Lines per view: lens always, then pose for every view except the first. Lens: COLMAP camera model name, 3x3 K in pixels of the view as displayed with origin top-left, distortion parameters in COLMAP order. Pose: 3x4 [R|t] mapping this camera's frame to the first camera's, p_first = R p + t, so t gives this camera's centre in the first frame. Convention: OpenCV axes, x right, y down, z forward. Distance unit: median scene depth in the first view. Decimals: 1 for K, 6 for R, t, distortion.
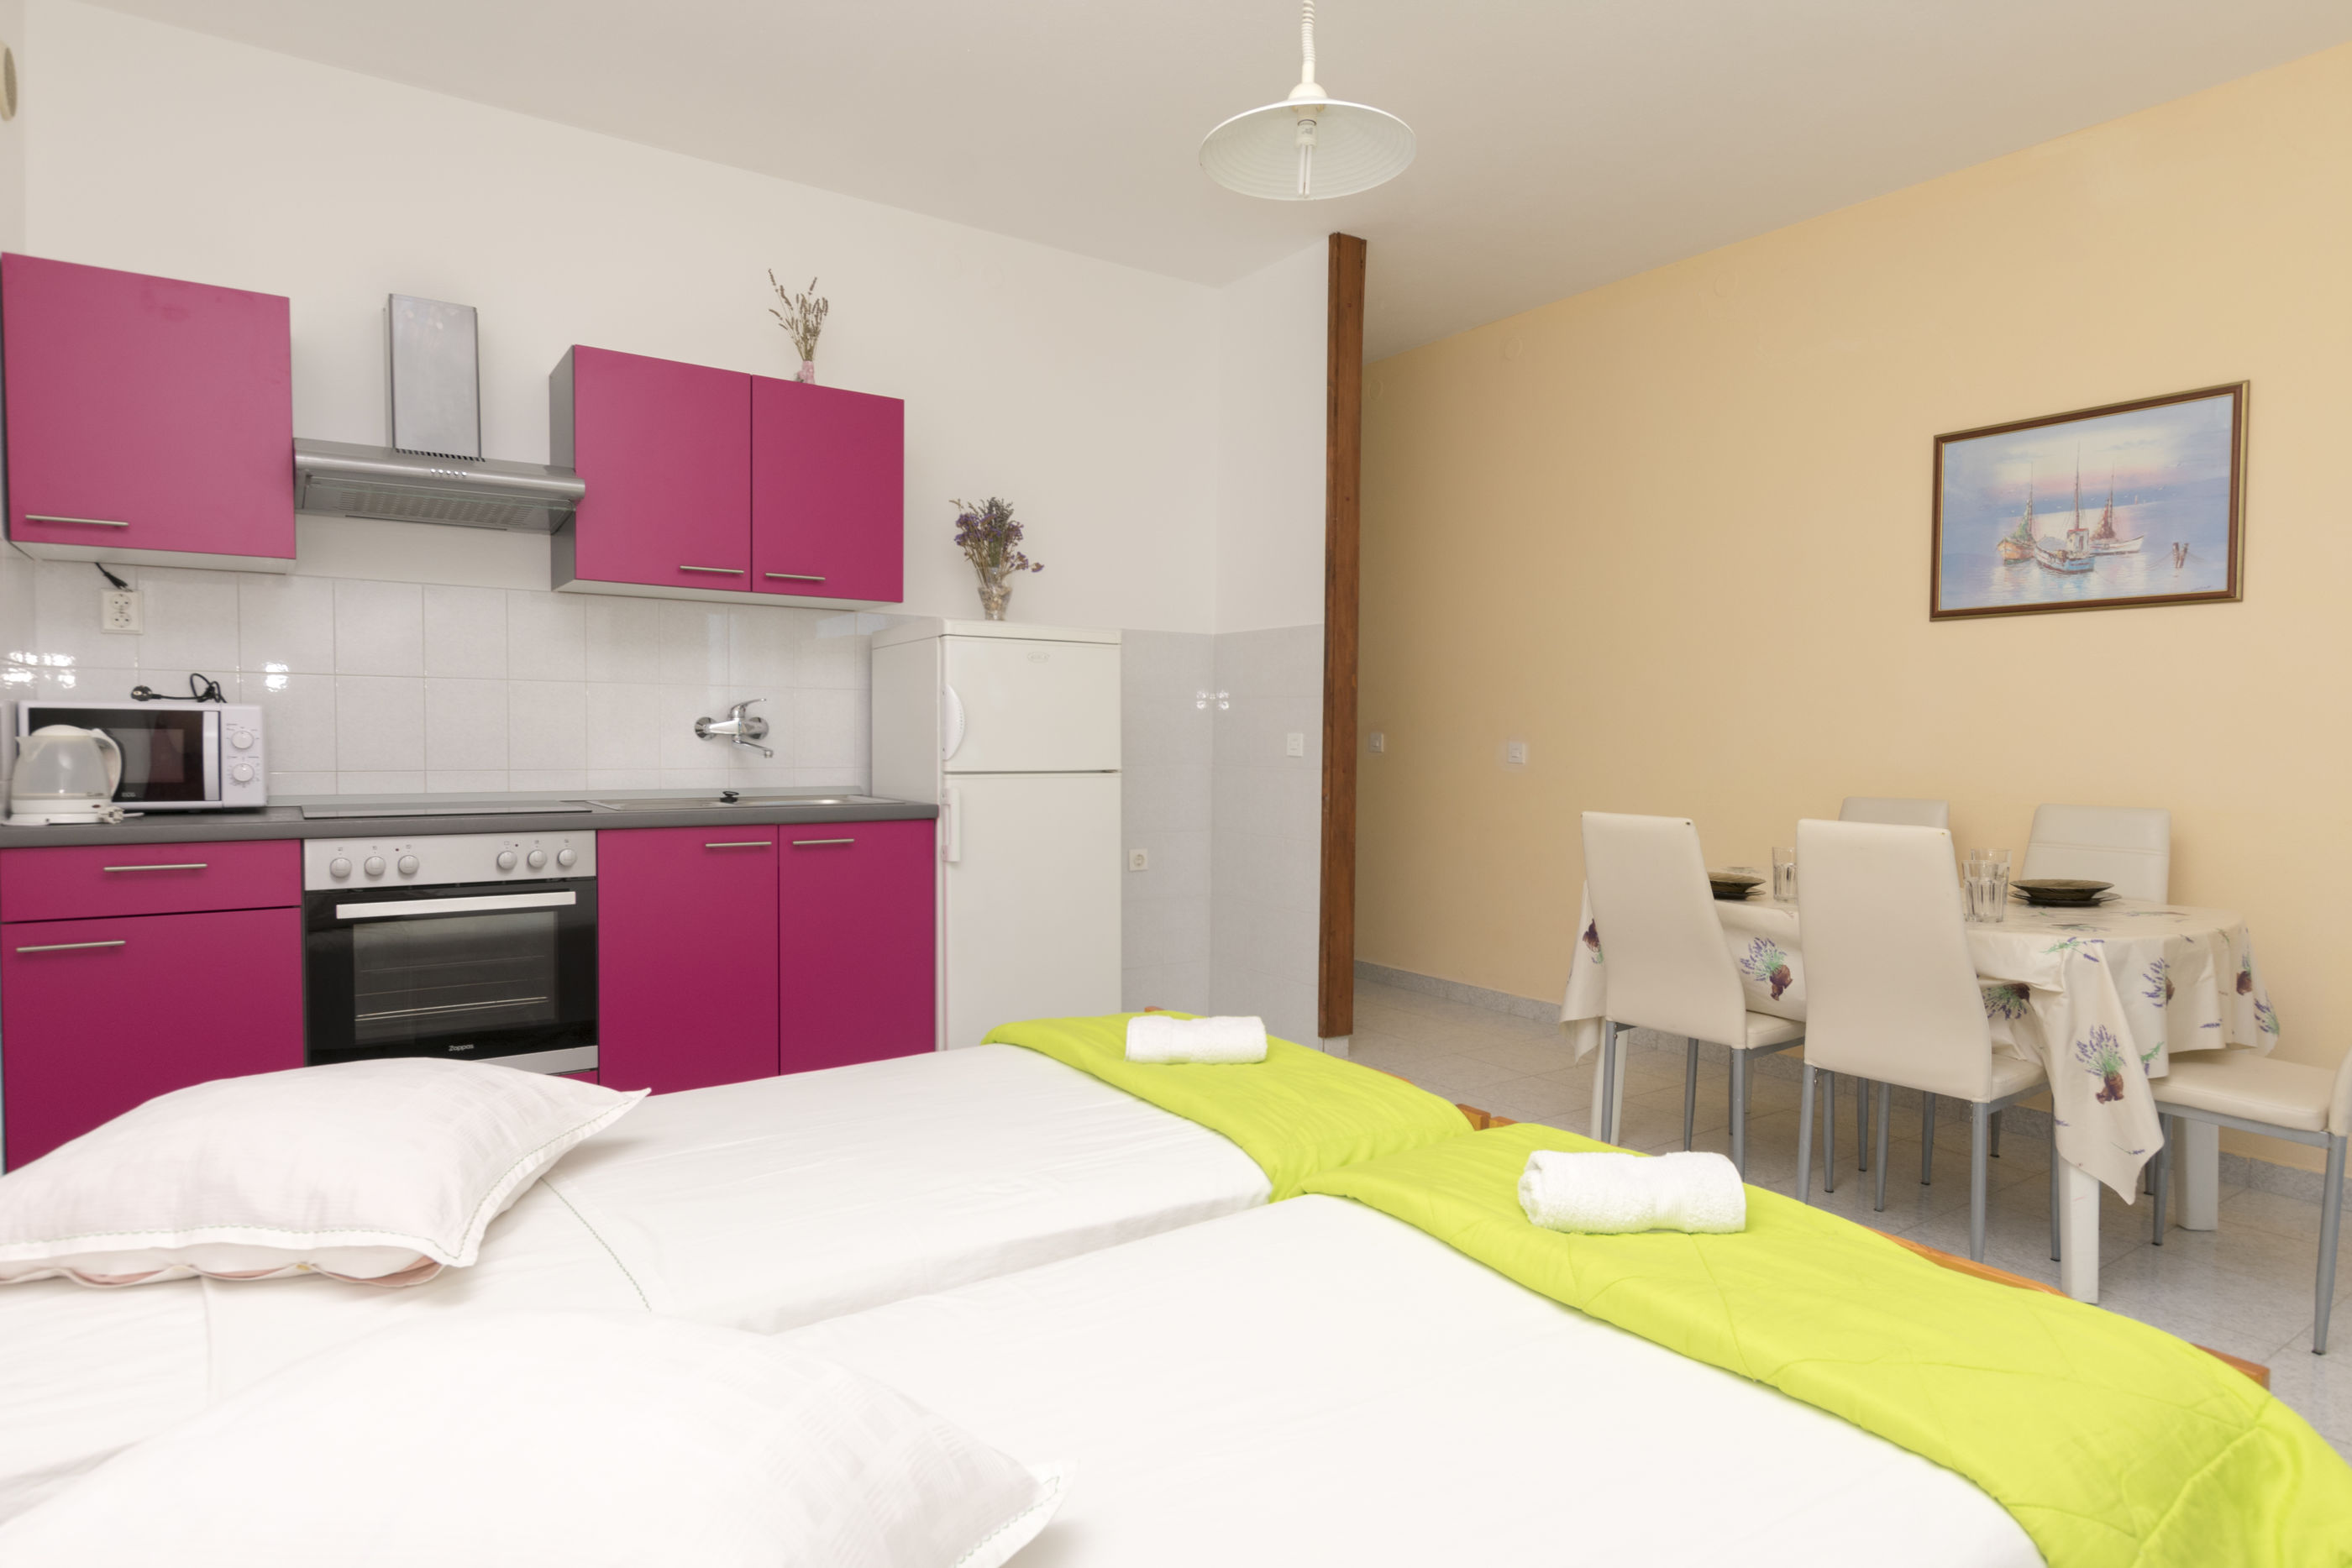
lens RADIAL K [[1308.3, 0, 1176.8], [0, 1308.3, 781.6], [0, 0, 1]] dist [-0.006477, -0.002240]
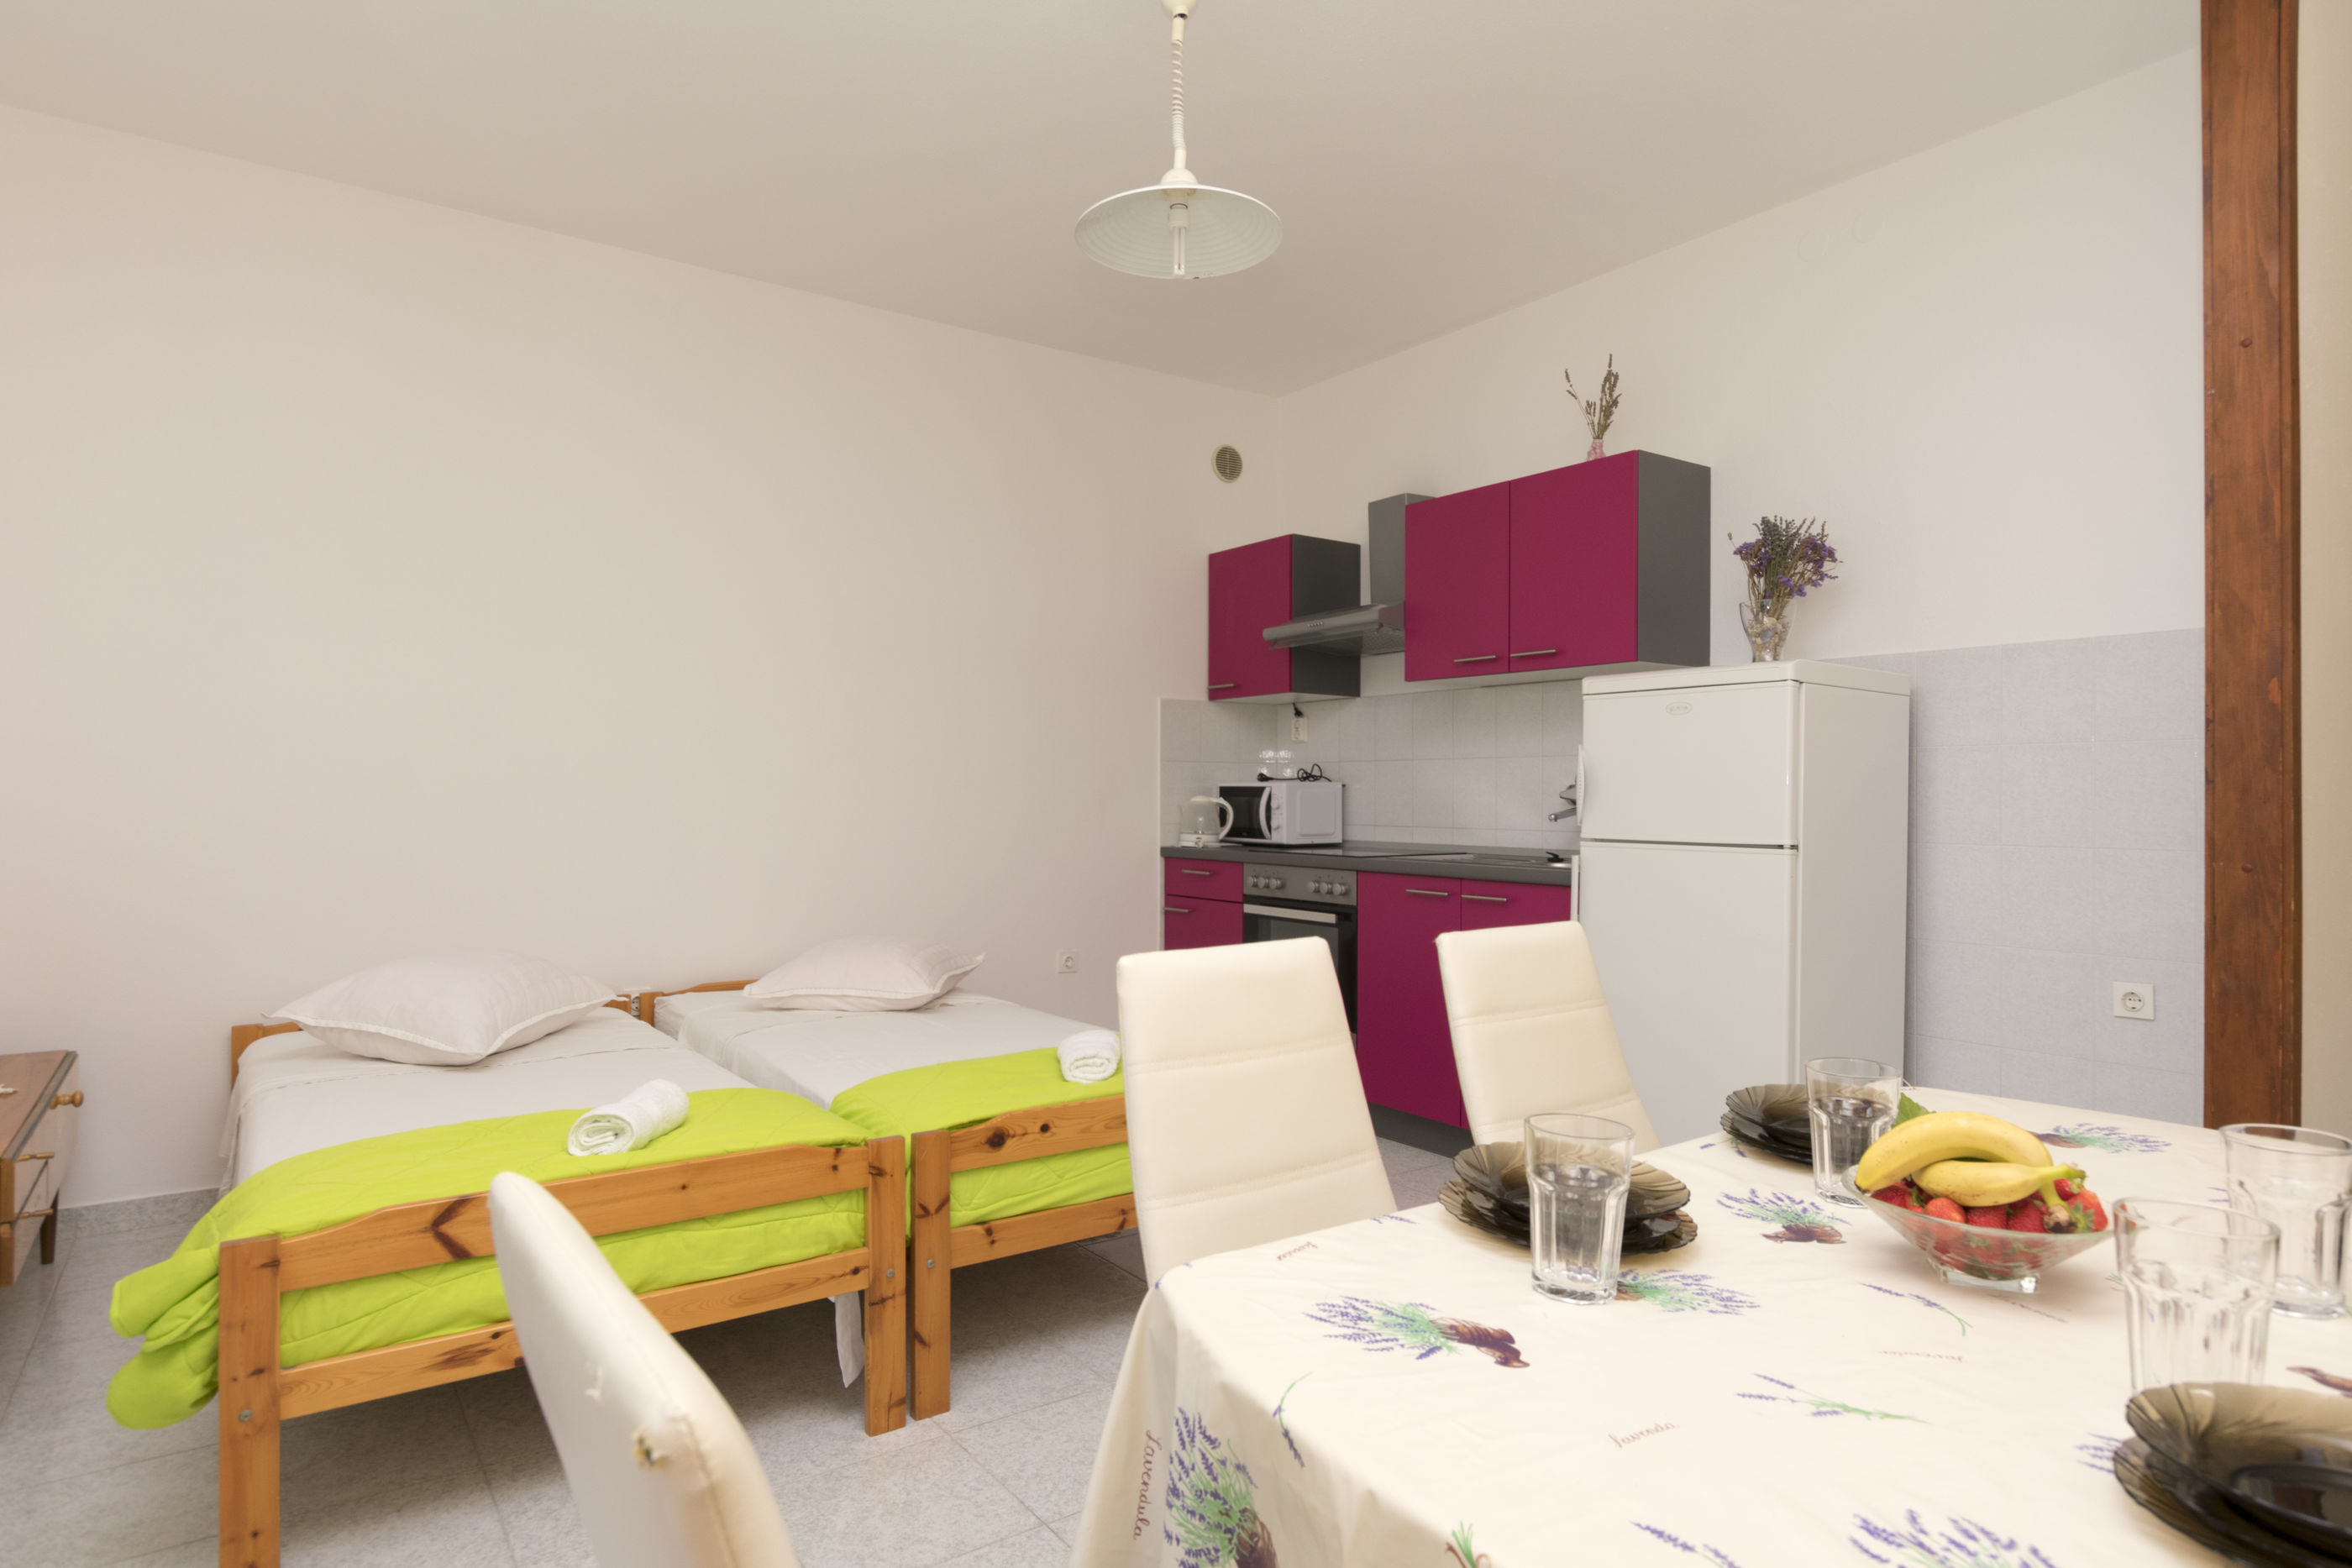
lens RADIAL K [[1308.3, 0, 1162.6], [0, 1308.3, 793.4], [0, 0, 1]] dist [-0.006477, -0.002240]
pose [[-0.005778, -0.011943, -0.999912, 0.892402], [-0.041593, 0.999066, -0.011693, -0.018402], [0.999118, 0.041521, -0.006270, 0.804752]]
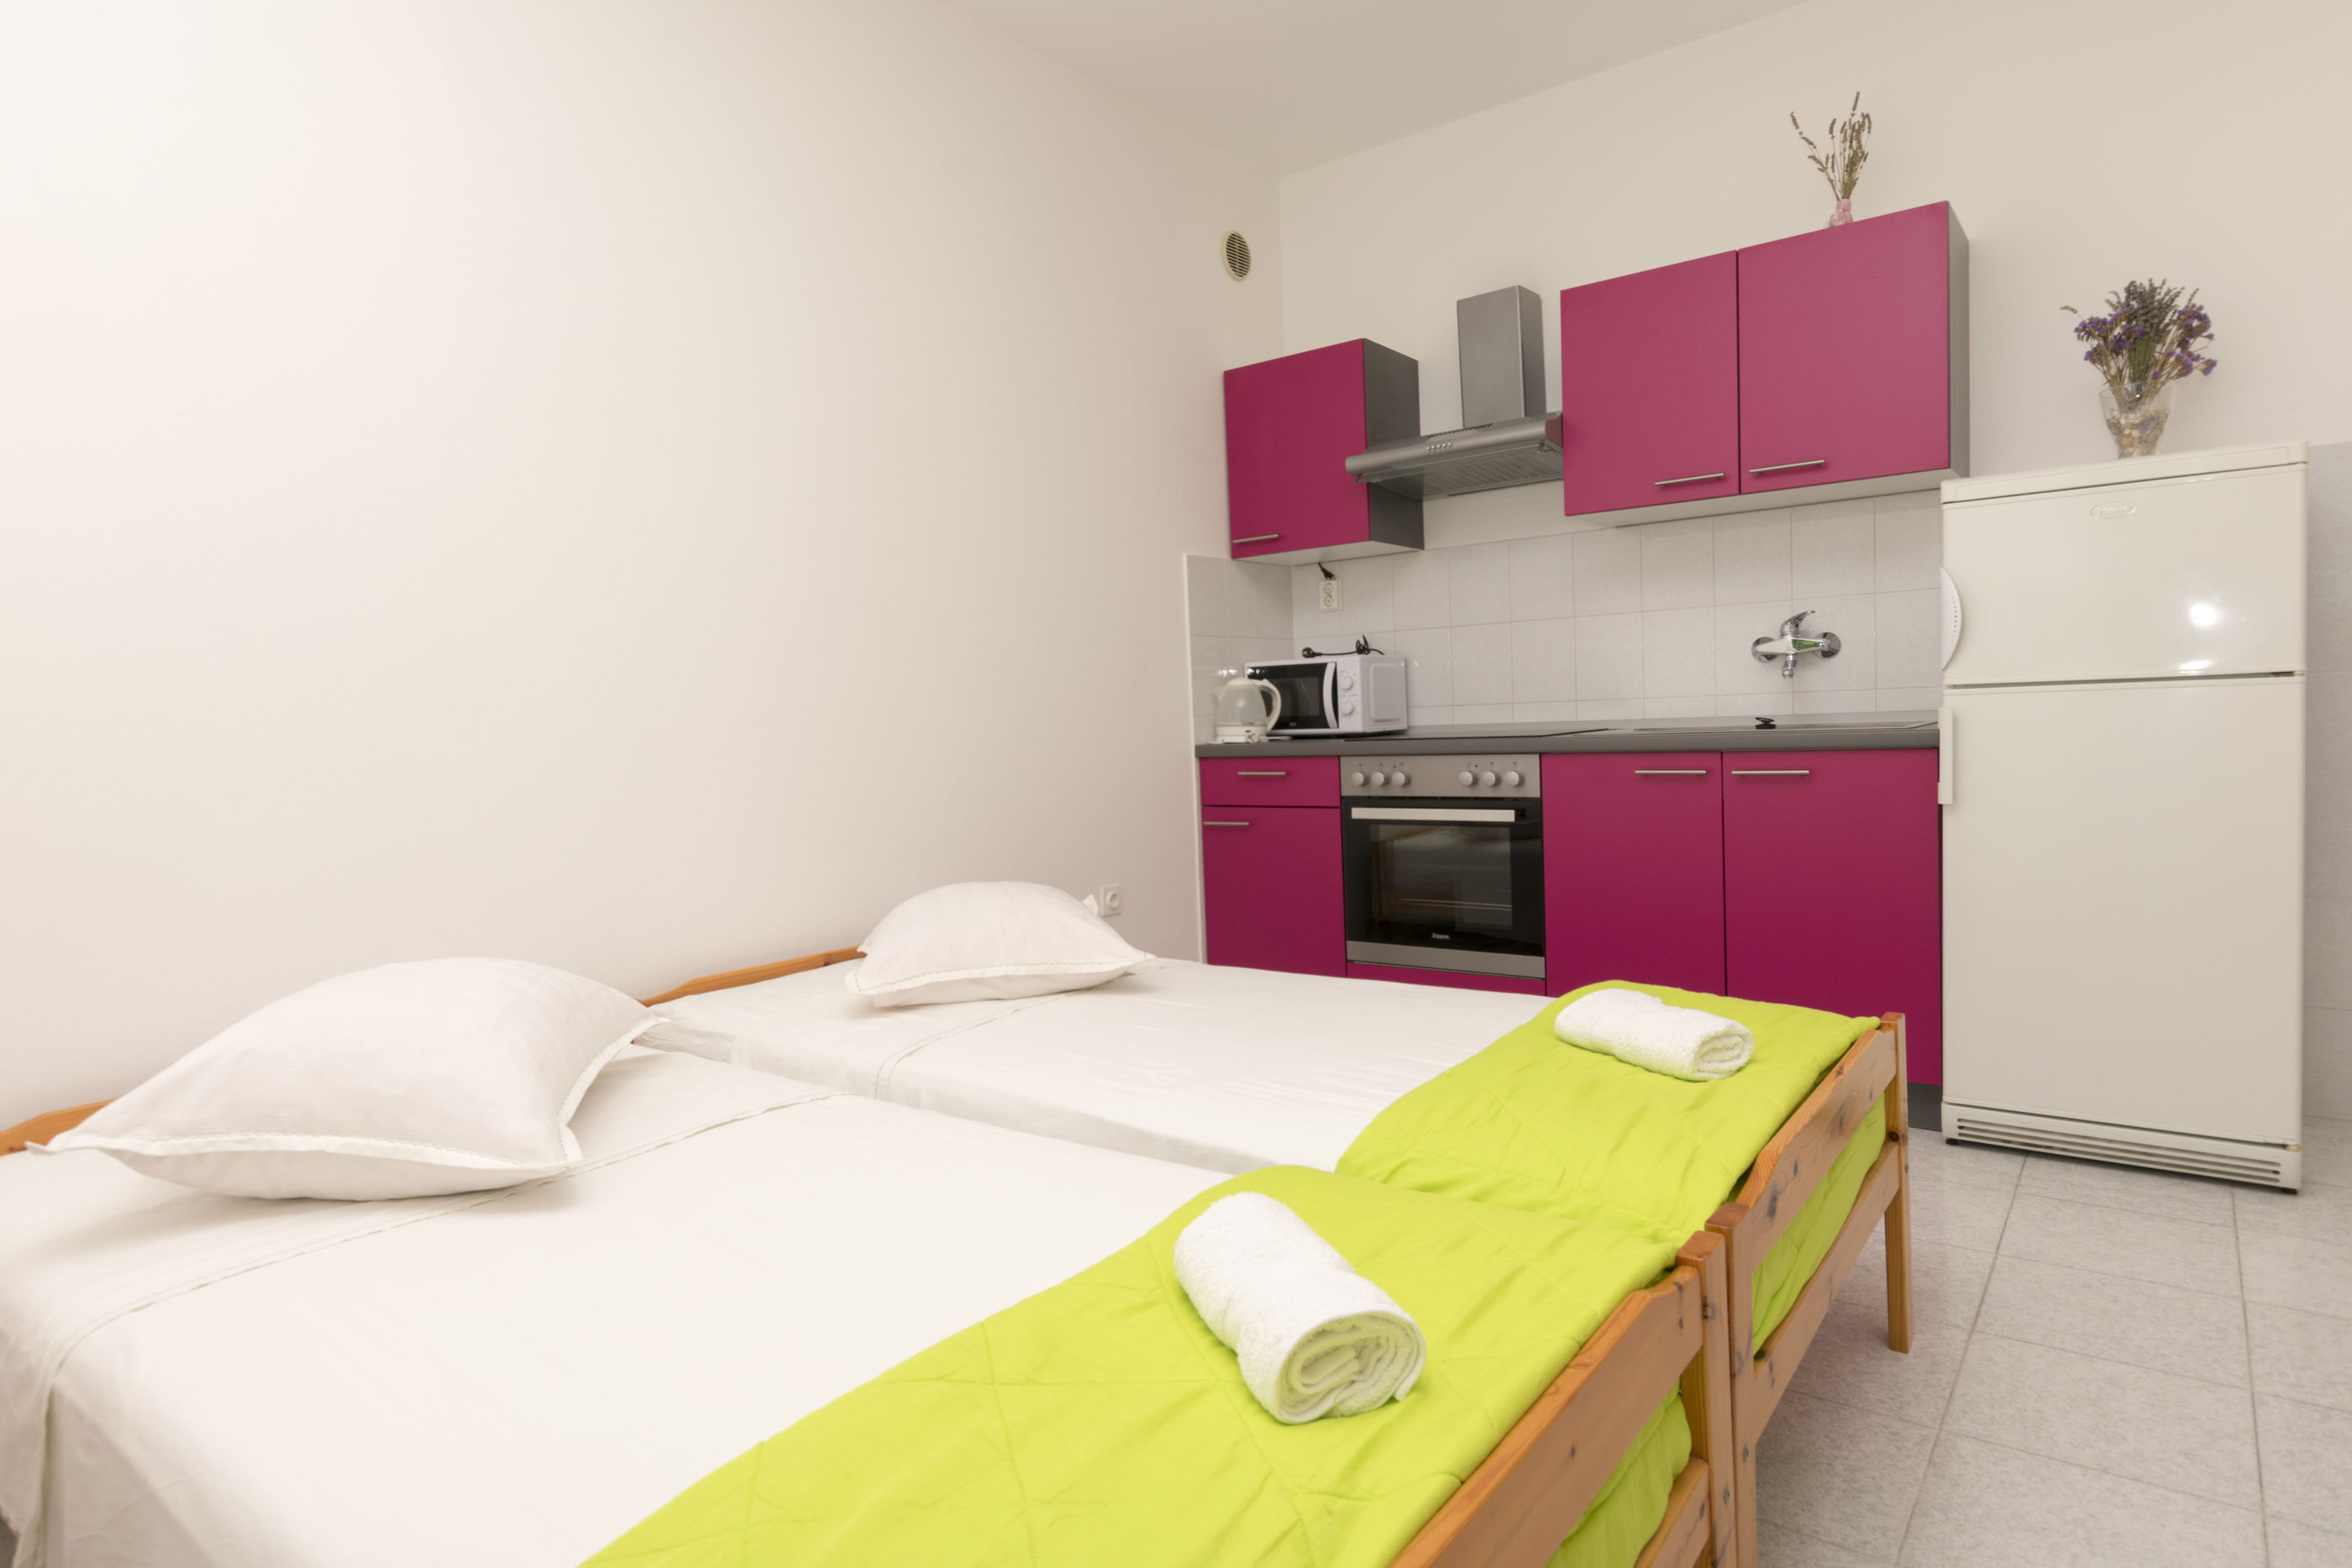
lens RADIAL K [[1308.3, 0, 1160.2], [0, 1308.3, 788.9], [0, 0, 1]] dist [-0.006477, -0.002240]
pose [[0.283175, 0.033231, -0.958493, 0.481053], [0.008135, 0.999280, 0.037048, 0.023641], [0.959034, -0.018288, 0.282700, 0.405710]]
